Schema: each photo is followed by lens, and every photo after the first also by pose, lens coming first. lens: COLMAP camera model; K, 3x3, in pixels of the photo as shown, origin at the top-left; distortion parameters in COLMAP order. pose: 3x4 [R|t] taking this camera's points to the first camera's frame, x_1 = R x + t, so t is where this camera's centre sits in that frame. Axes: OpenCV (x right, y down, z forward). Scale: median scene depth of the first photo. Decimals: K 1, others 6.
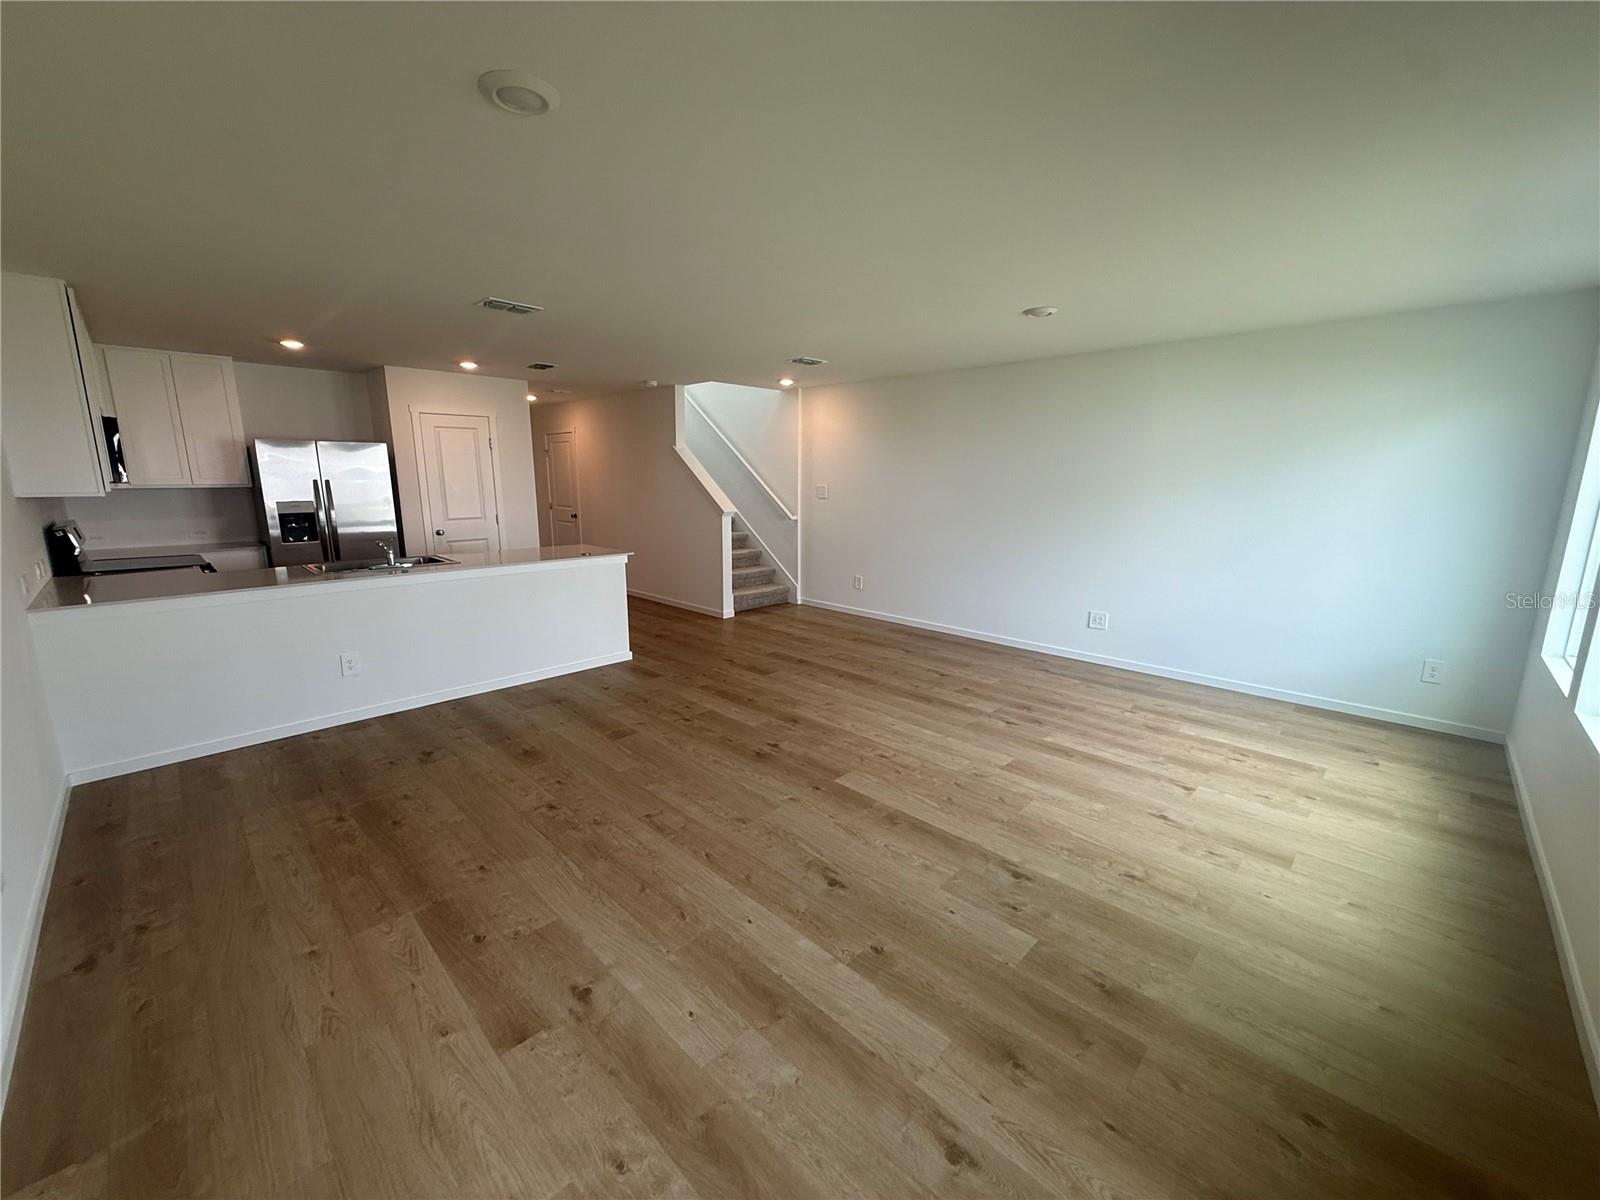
lens RADIAL K [[636.9, 0, 790.7], [0, 636.9, 589.8], [0, 0, 1]] dist [0.000687, 0.000175]
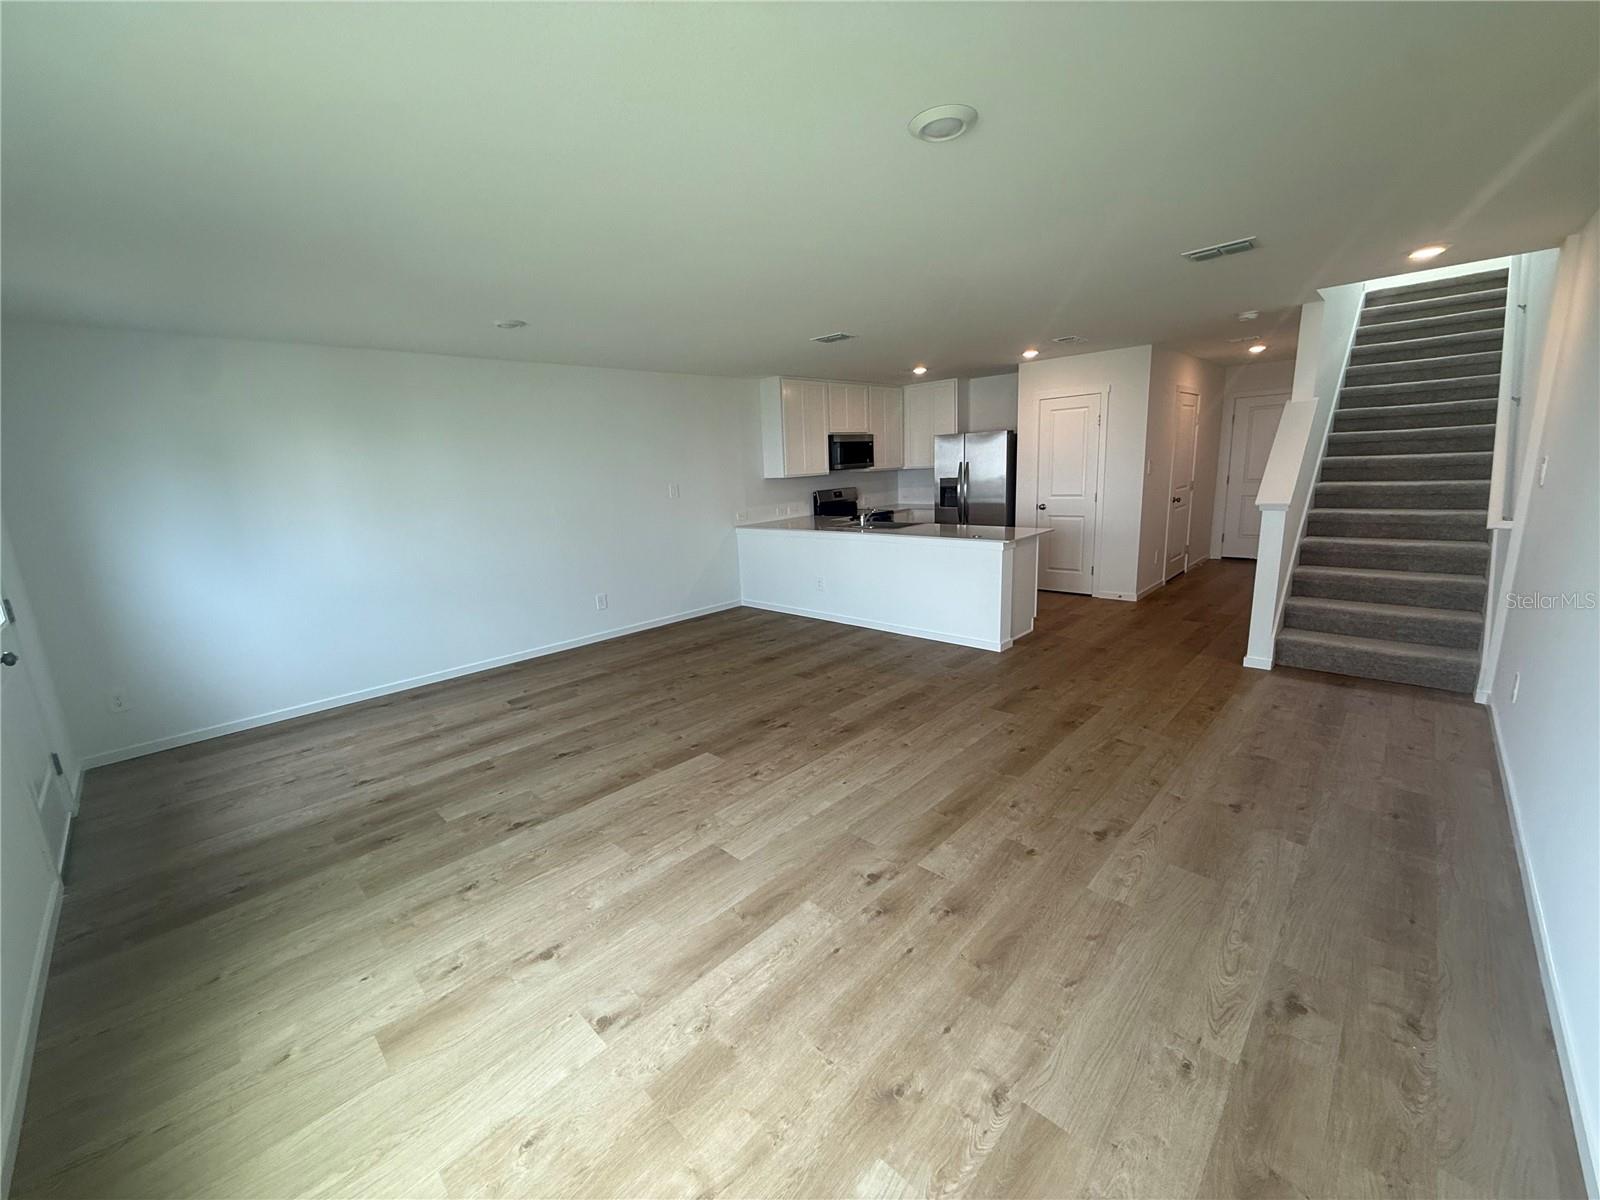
lens RADIAL K [[636.9, 0, 803.2], [0, 636.9, 598.6], [0, 0, 1]] dist [0.000687, 0.000175]
pose [[0.018930, 0.204736, -0.978634, 1.002486], [-0.132134, 0.970736, 0.200528, -0.183408], [0.991051, 0.125515, 0.045428, 0.992174]]
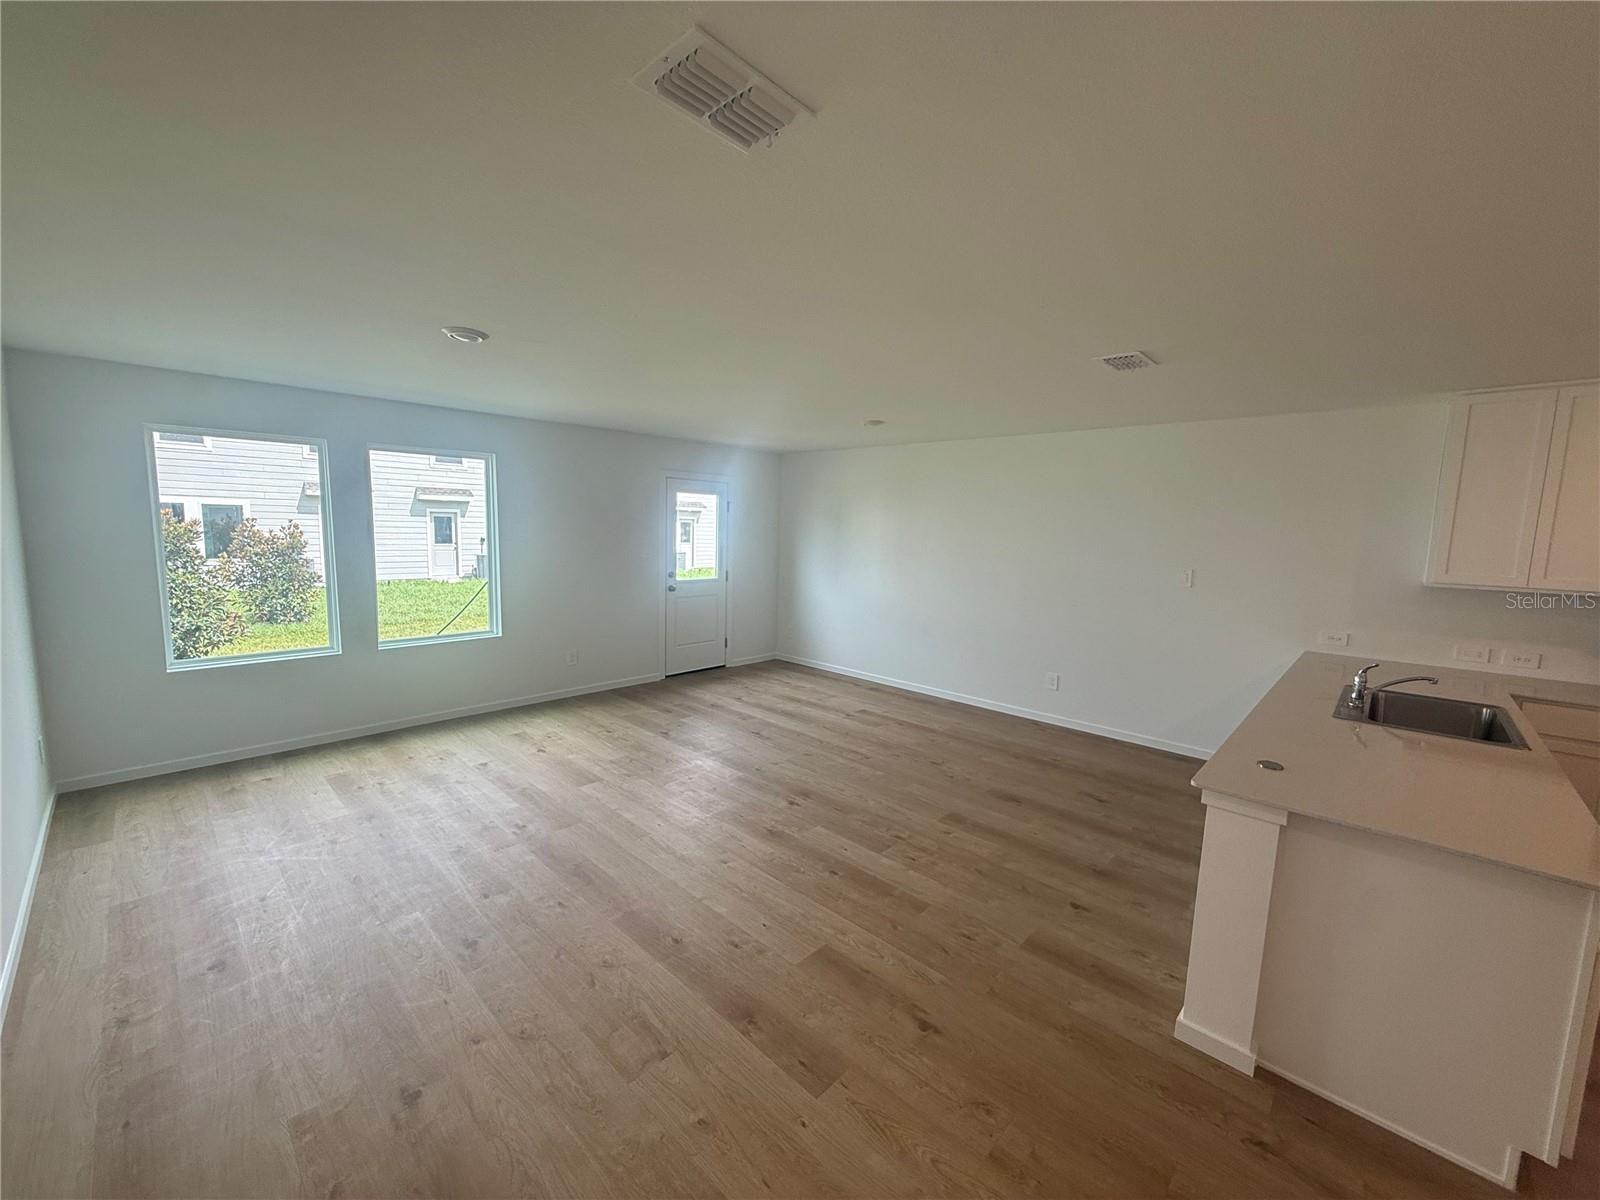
lens RADIAL K [[636.9, 0, 786.7], [0, 636.9, 598.9], [0, 0, 1]] dist [0.000687, 0.000175]
pose [[-0.999521, -0.028278, -0.012607, 0.006767], [-0.030731, 0.955686, 0.292779, -0.394249], [0.003769, 0.293026, -0.956097, 1.968513]]
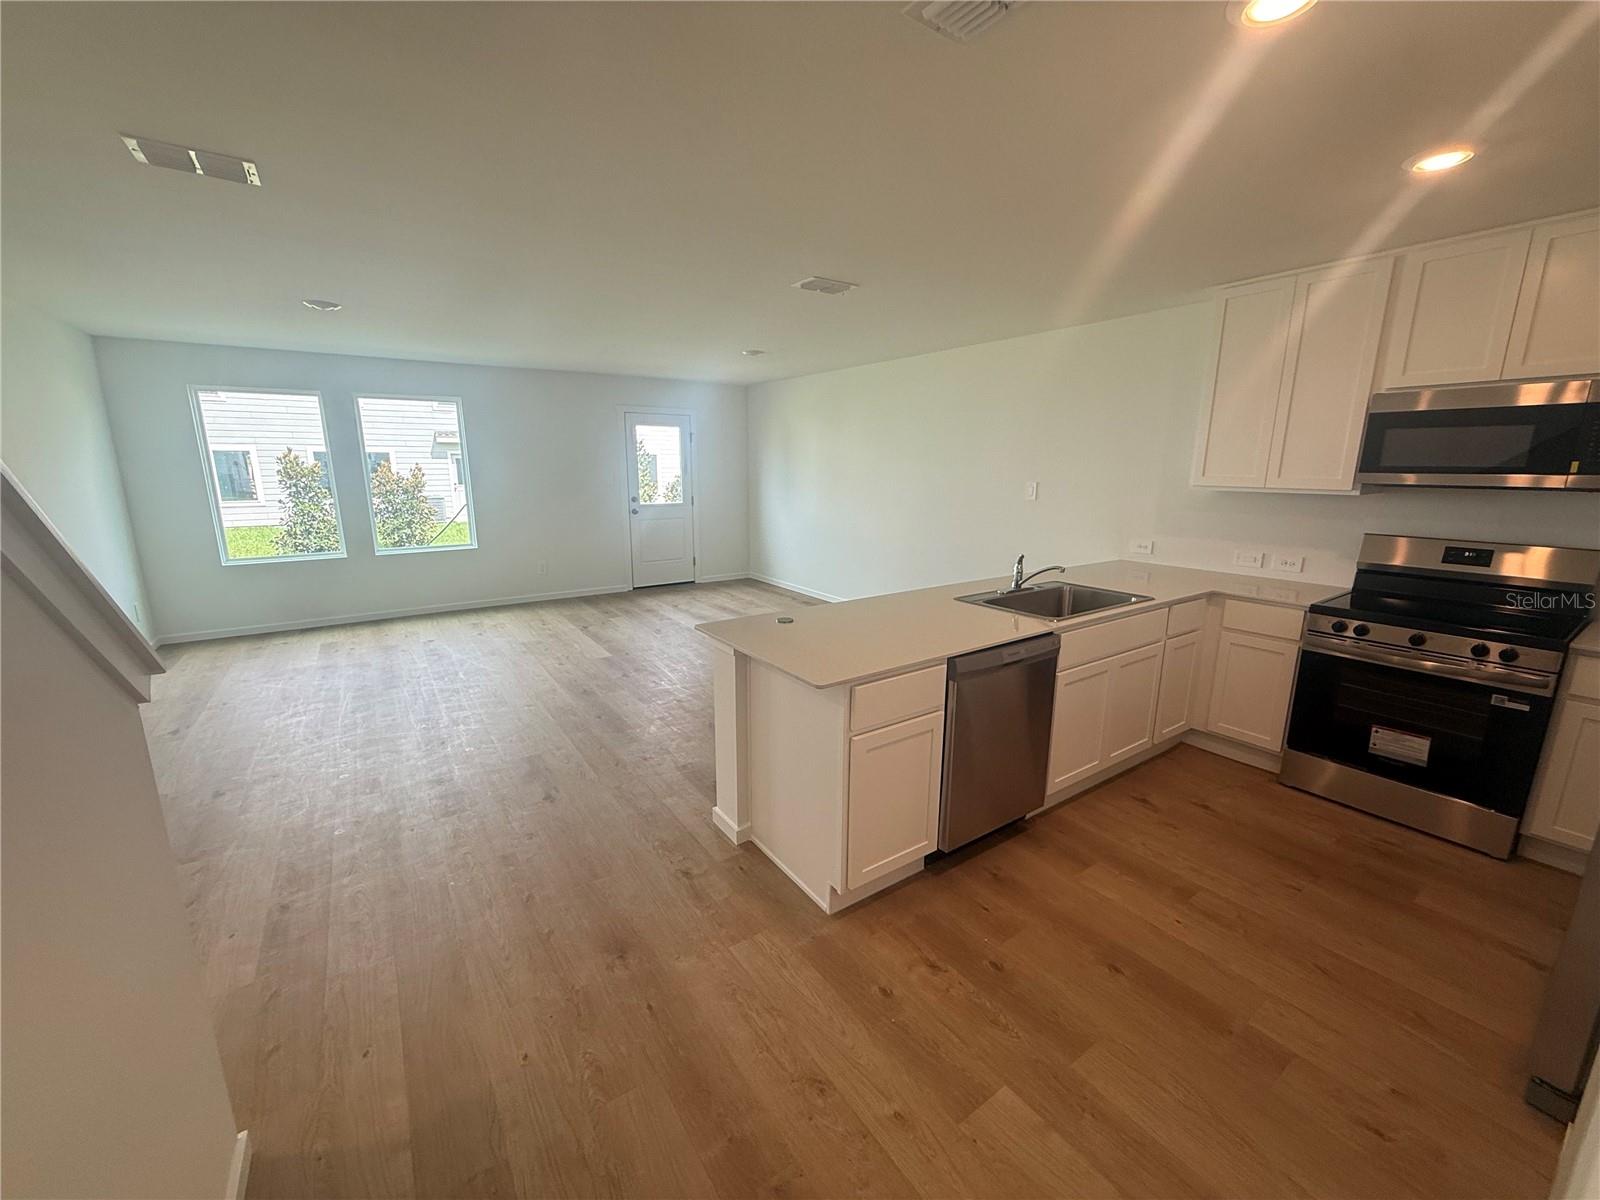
lens RADIAL K [[636.9, 0, 782.8], [0, 636.9, 596.5], [0, 0, 1]] dist [0.000687, 0.000175]
pose [[-0.978894, -0.048364, 0.198562, -0.606437], [0.030928, 0.925345, 0.377862, -0.394388], [-0.202013, 0.376028, -0.904319, 2.113978]]
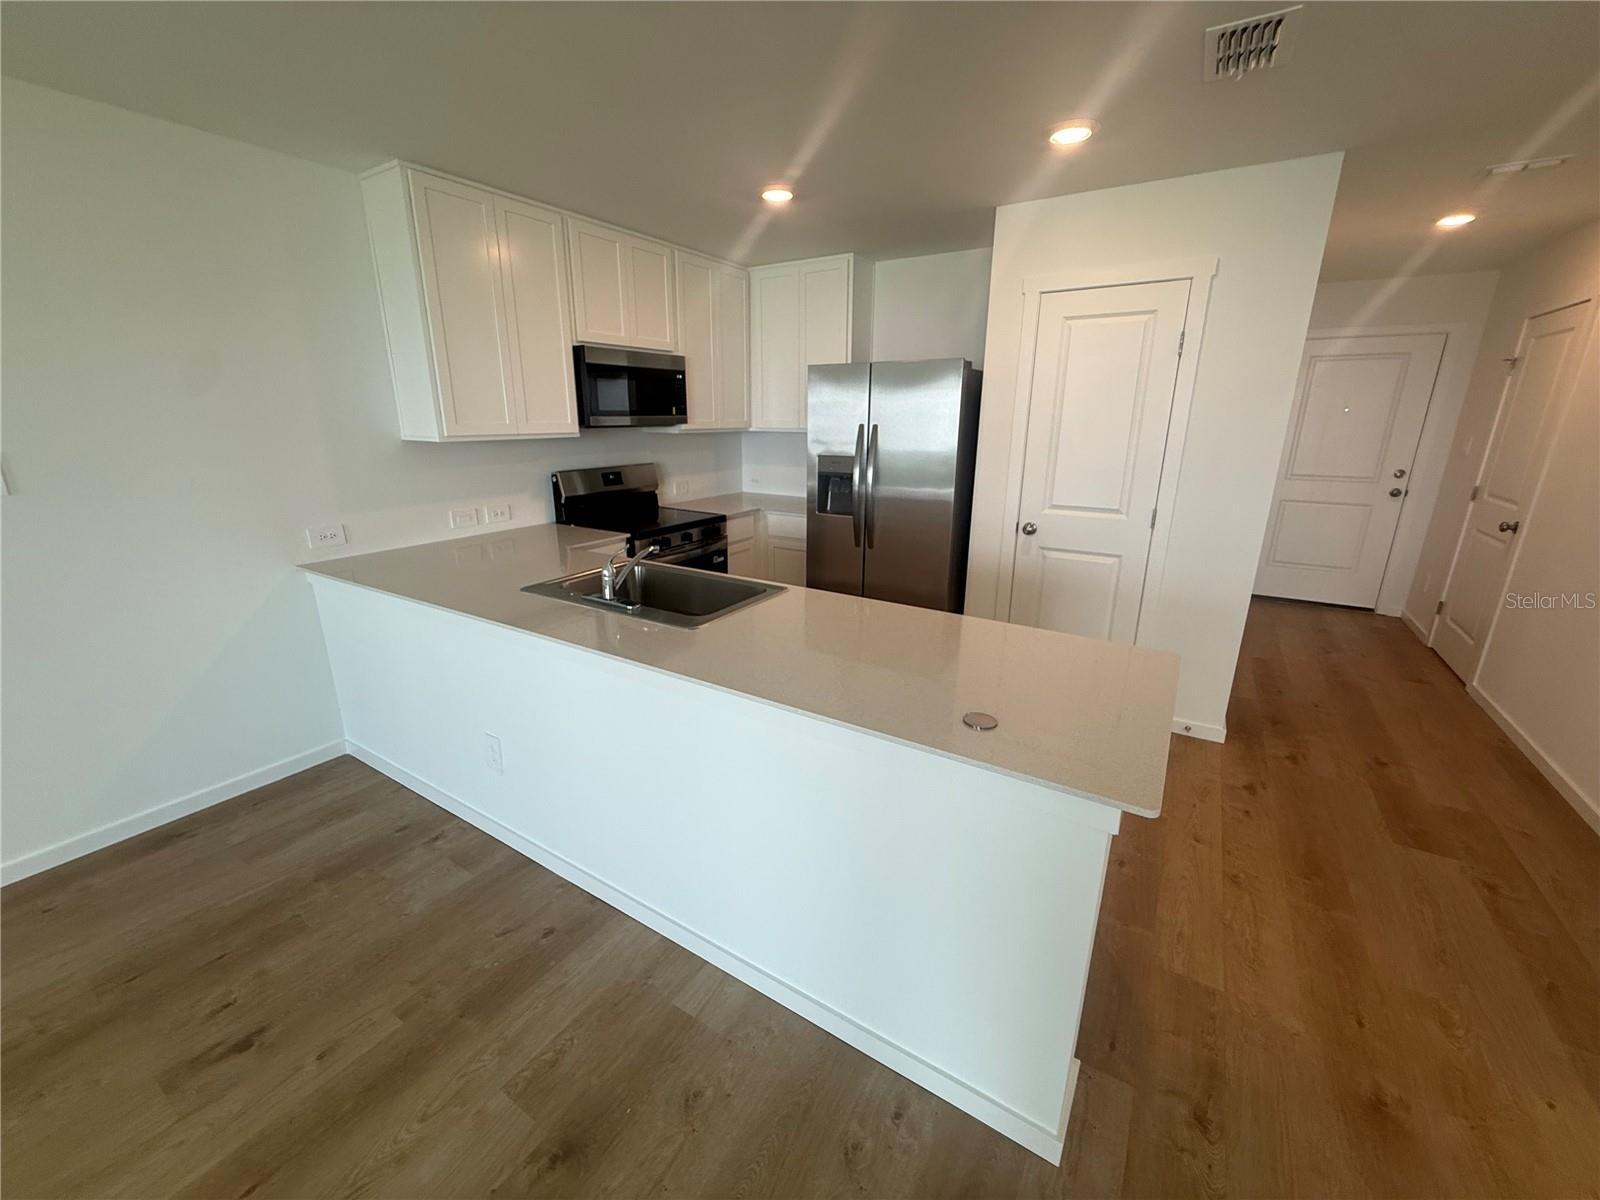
lens RADIAL K [[636.9, 0, 803.4], [0, 636.9, 590.5], [0, 0, 1]] dist [0.000687, 0.000175]
pose [[0.222069, 0.263530, -0.938742, -0.140855], [-0.179722, 0.957348, 0.226239, -0.226928], [0.958324, 0.118472, 0.259959, 1.226368]]
